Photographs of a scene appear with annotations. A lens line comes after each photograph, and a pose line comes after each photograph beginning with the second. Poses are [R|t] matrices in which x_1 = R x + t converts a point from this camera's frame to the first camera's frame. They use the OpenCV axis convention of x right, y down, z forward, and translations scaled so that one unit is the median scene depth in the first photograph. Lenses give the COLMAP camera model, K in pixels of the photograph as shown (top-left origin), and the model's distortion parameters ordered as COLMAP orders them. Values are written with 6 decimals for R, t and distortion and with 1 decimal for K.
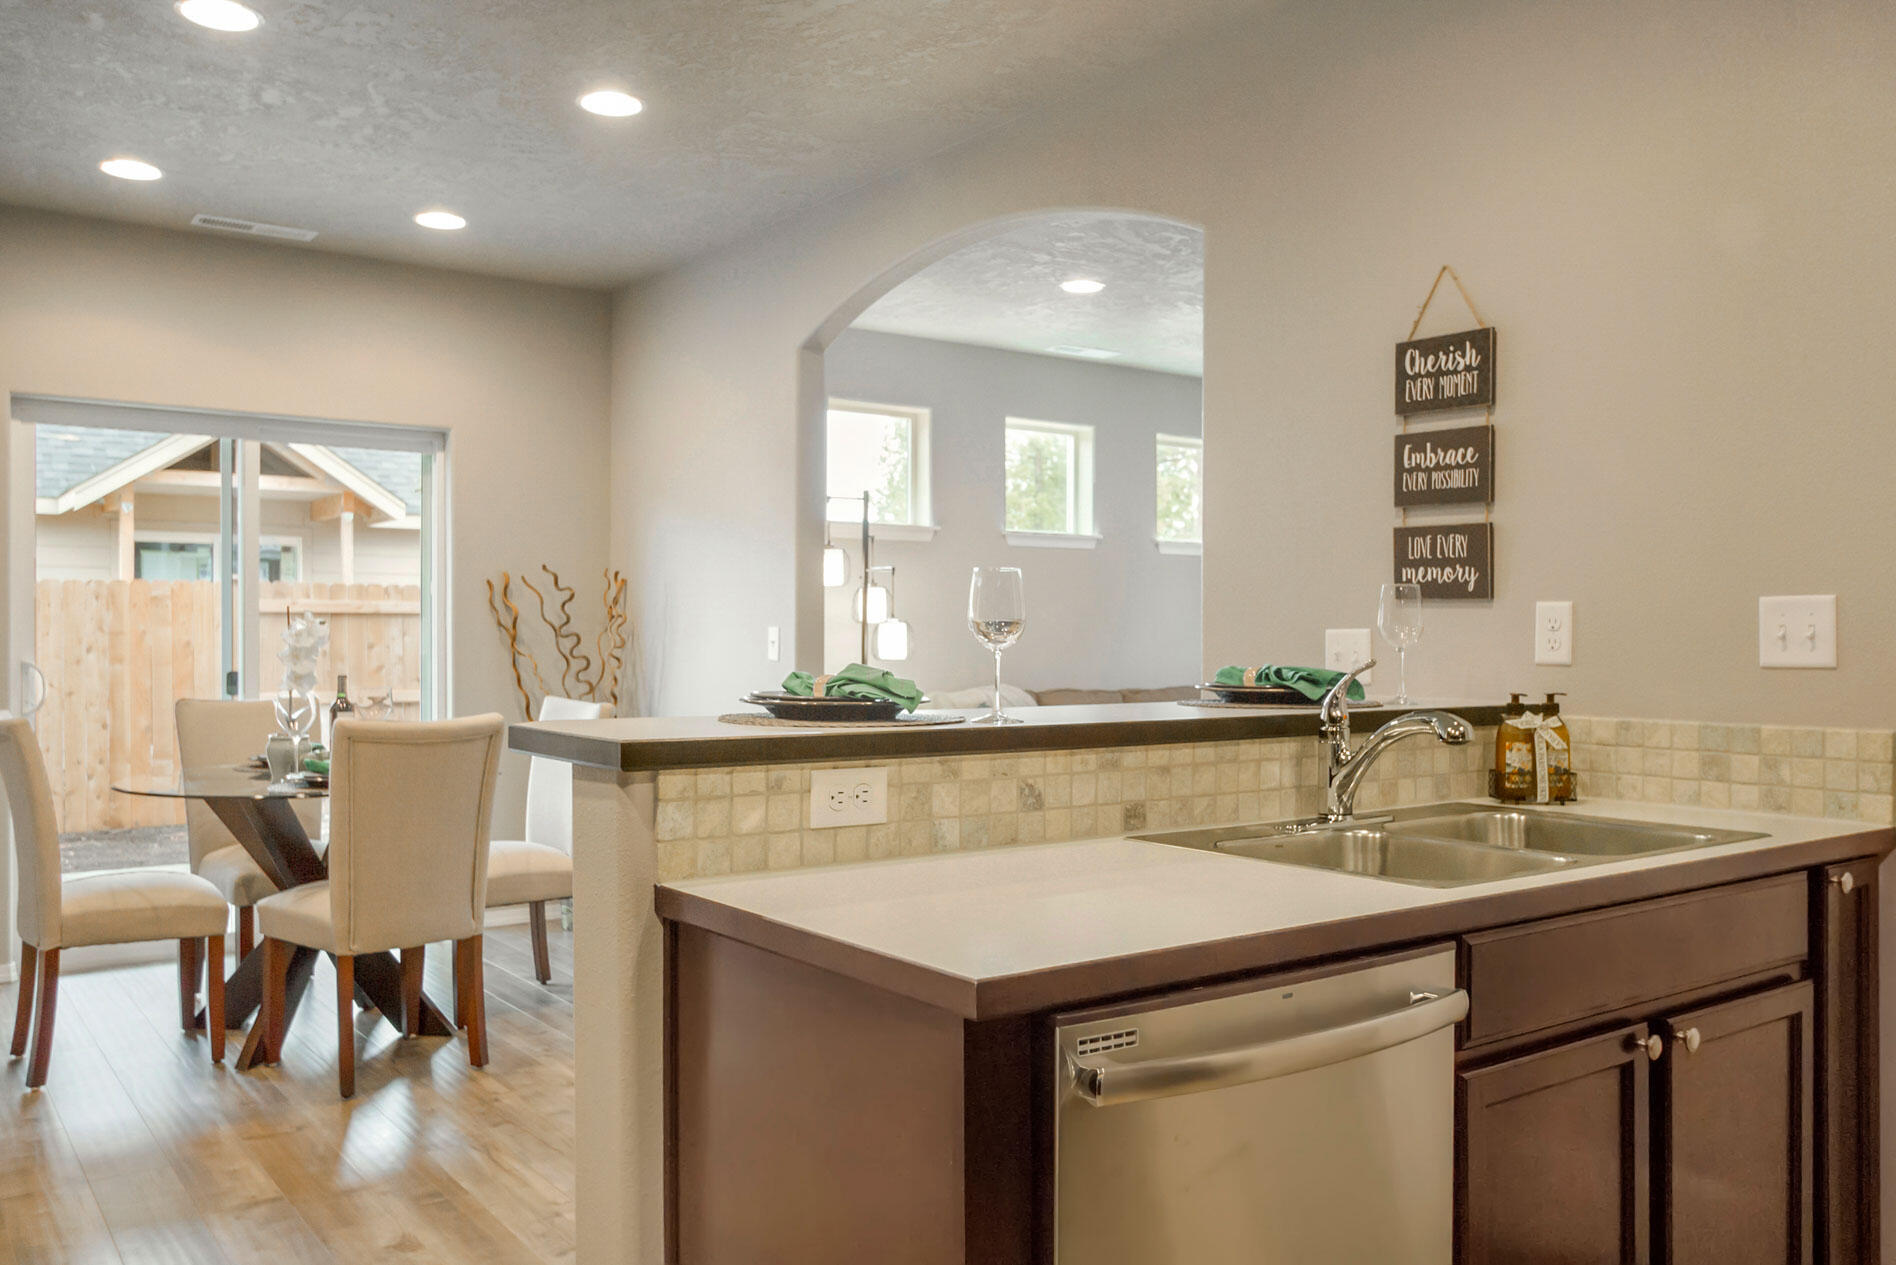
lens RADIAL K [[1510.3, 0, 946.5], [0, 1510.3, 638.5], [0, 0, 1]] dist [-0.013070, -0.001809]
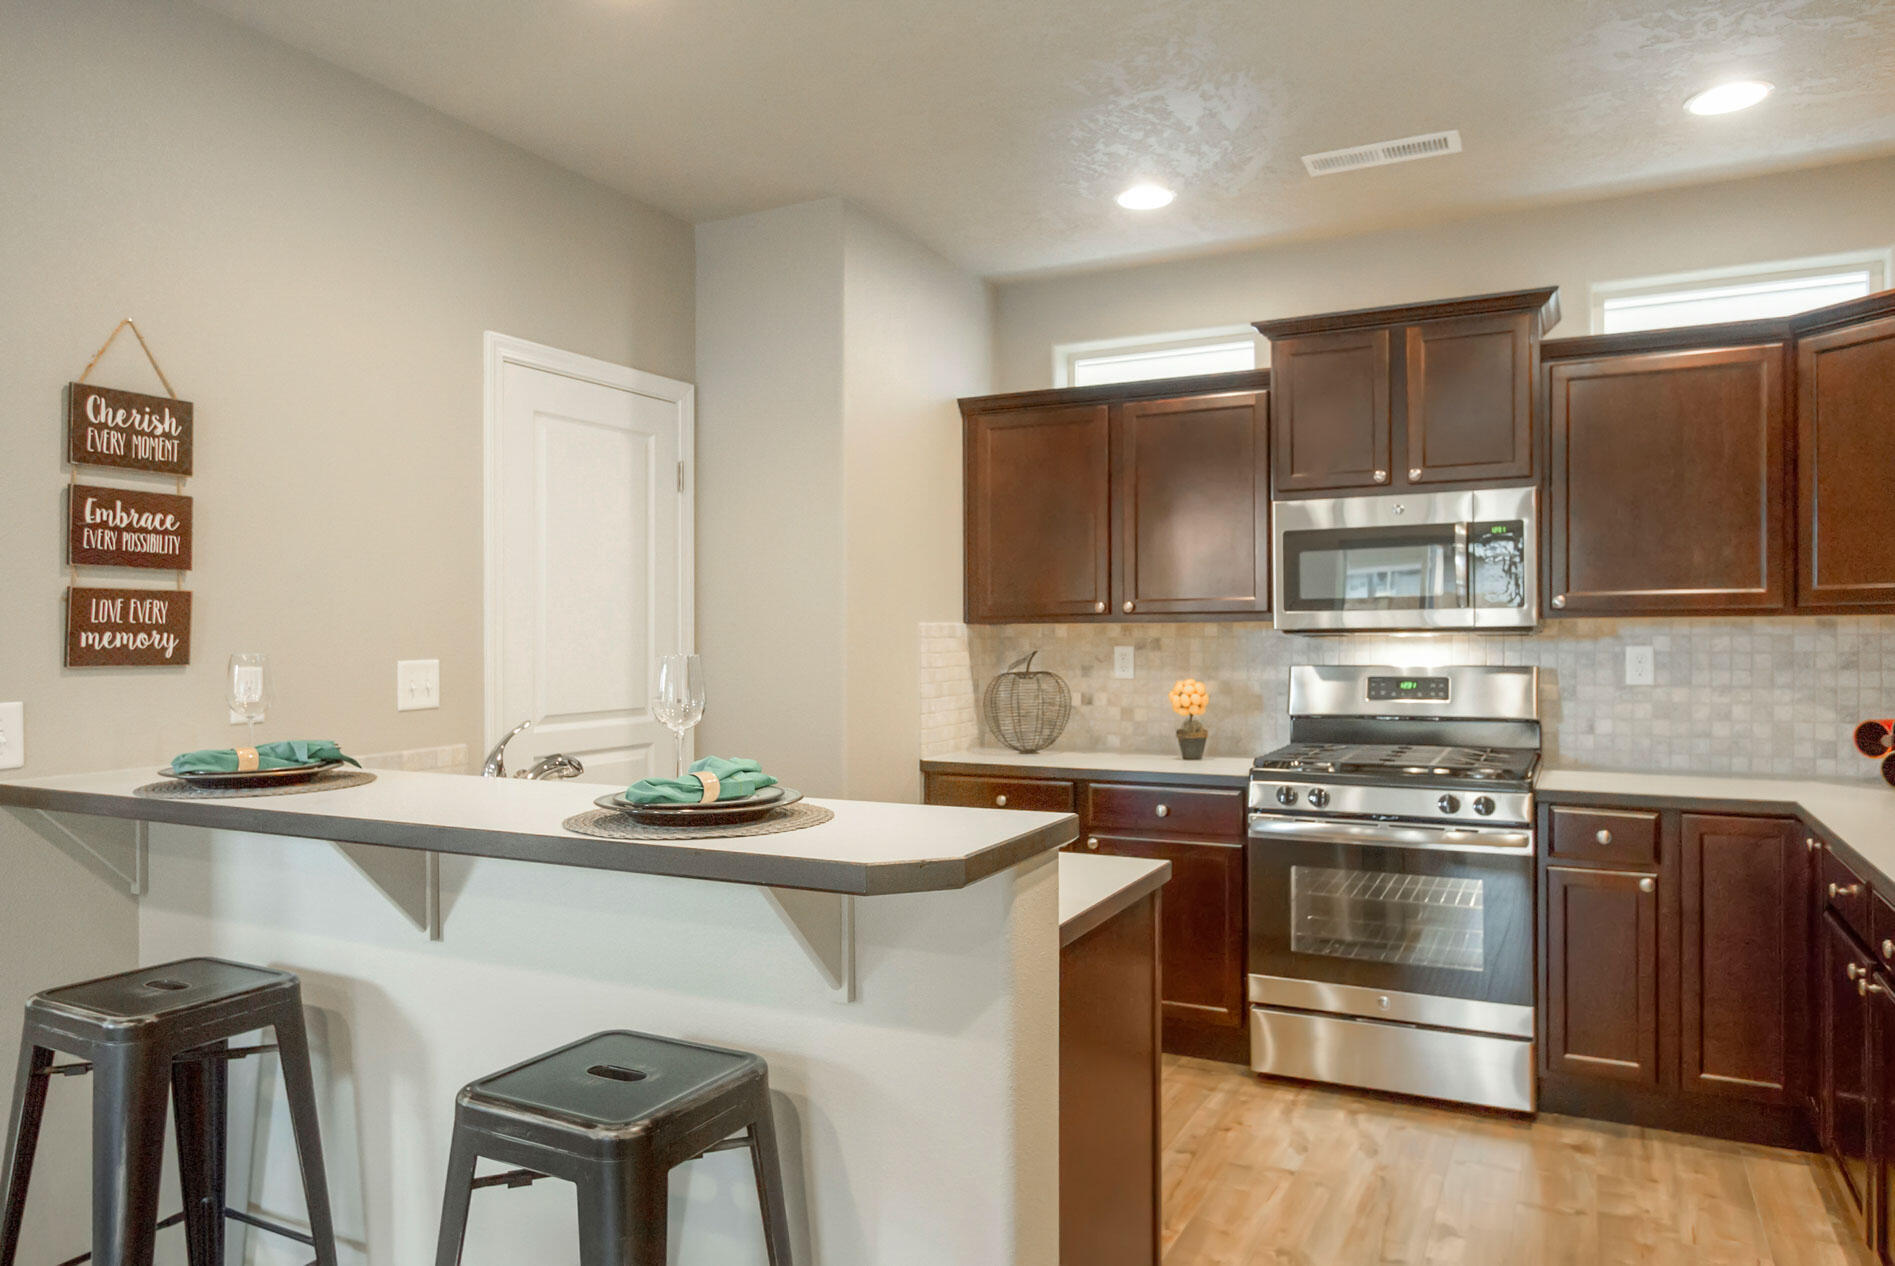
lens RADIAL K [[1264.8, 0, 937.9], [0, 1264.8, 630.7], [0, 0, 1]] dist [-0.008944, 0.003560]
pose [[-0.442623, 0.002324, 0.896705, -0.622134], [0.013157, 0.999906, 0.003903, -0.045131], [-0.896611, 0.013526, -0.442612, 0.899520]]
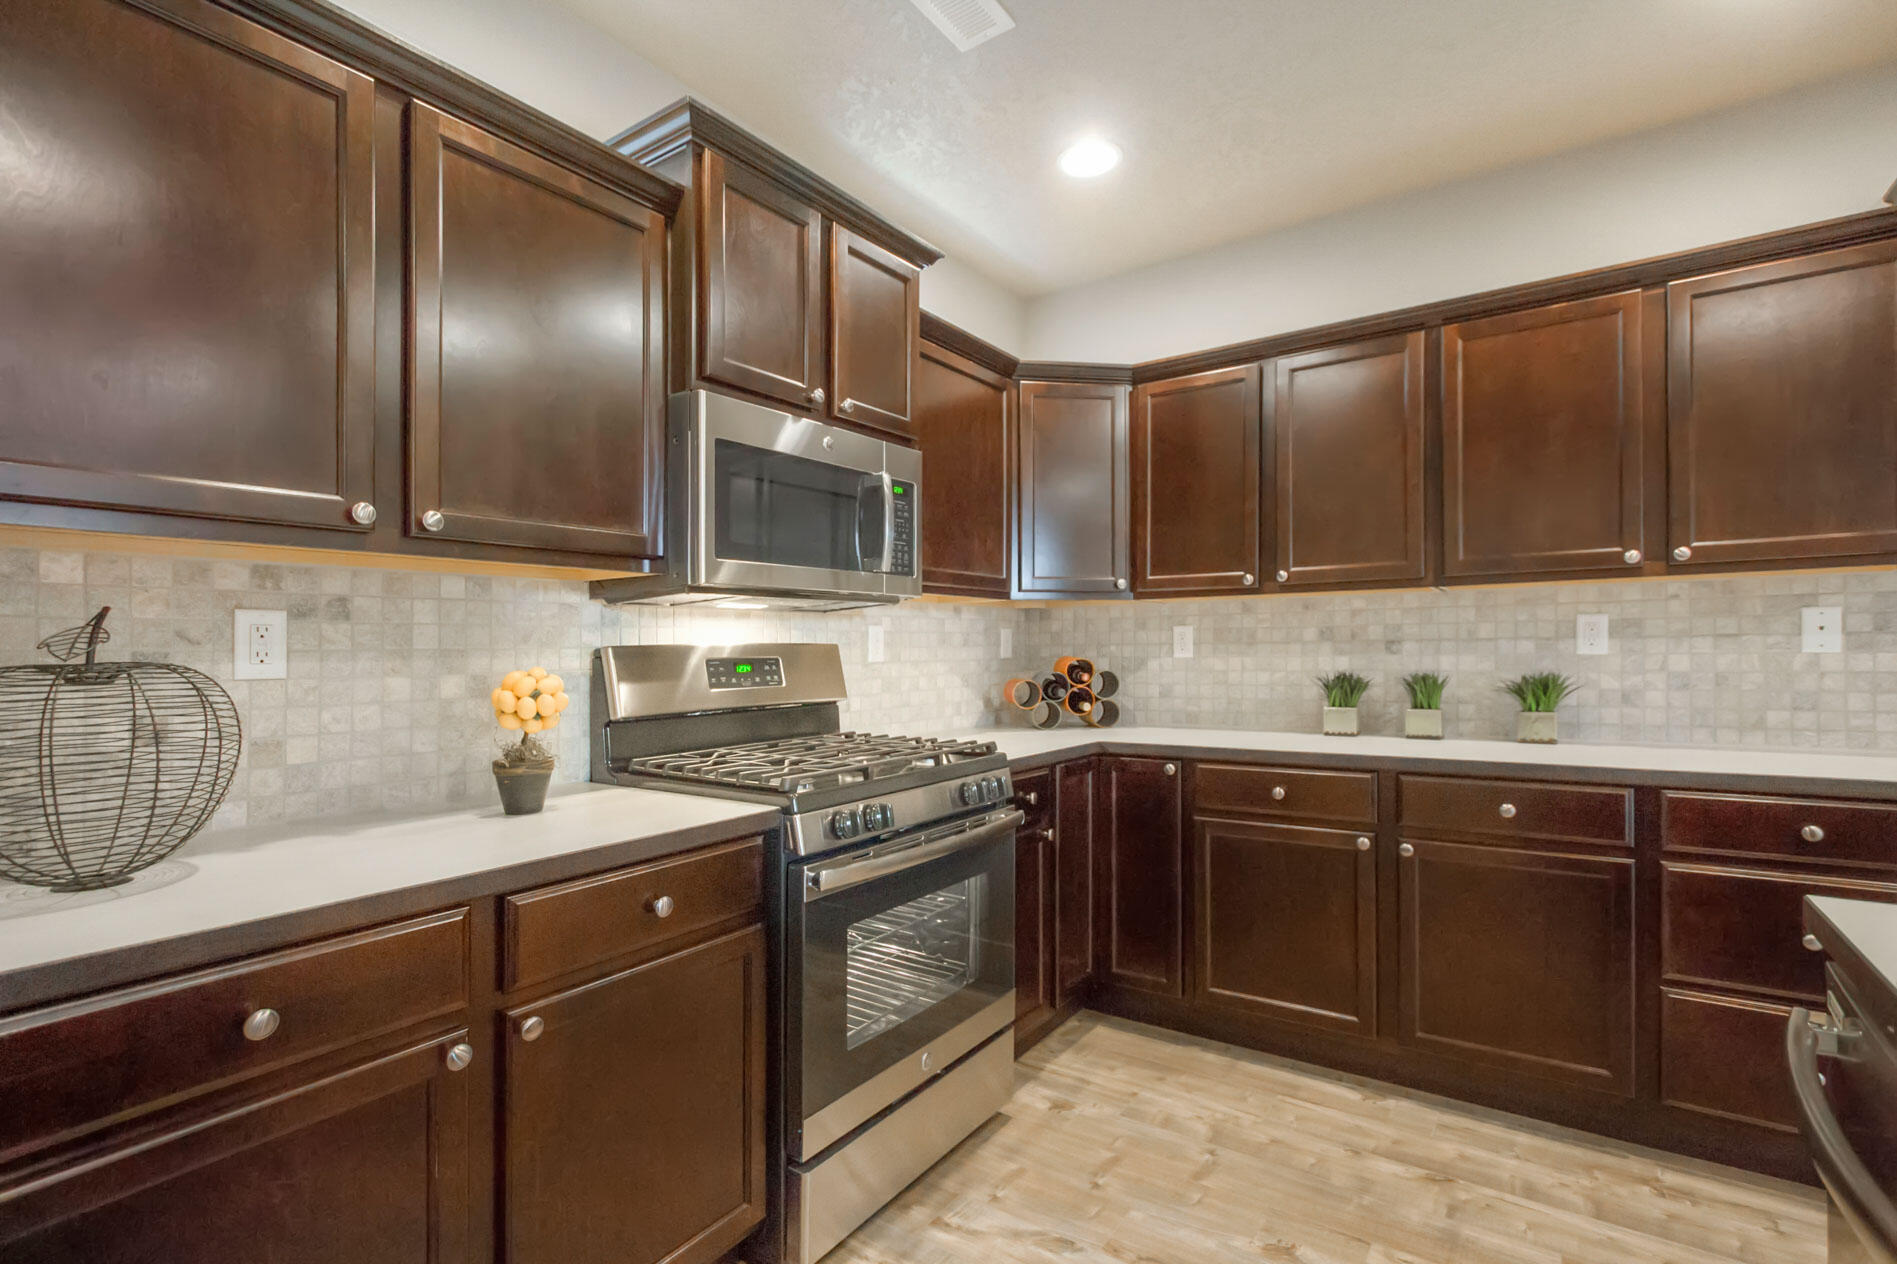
lens RADIAL K [[872.4, 0, 950.1], [0, 872.4, 648.3], [0, 0, 1]] dist [-0.021615, 0.001116]
pose [[-0.943169, 0.009185, -0.332187, 0.417047], [0.008168, 0.999957, 0.004456, 0.004129], [0.332213, 0.001489, -0.943203, 0.624159]]
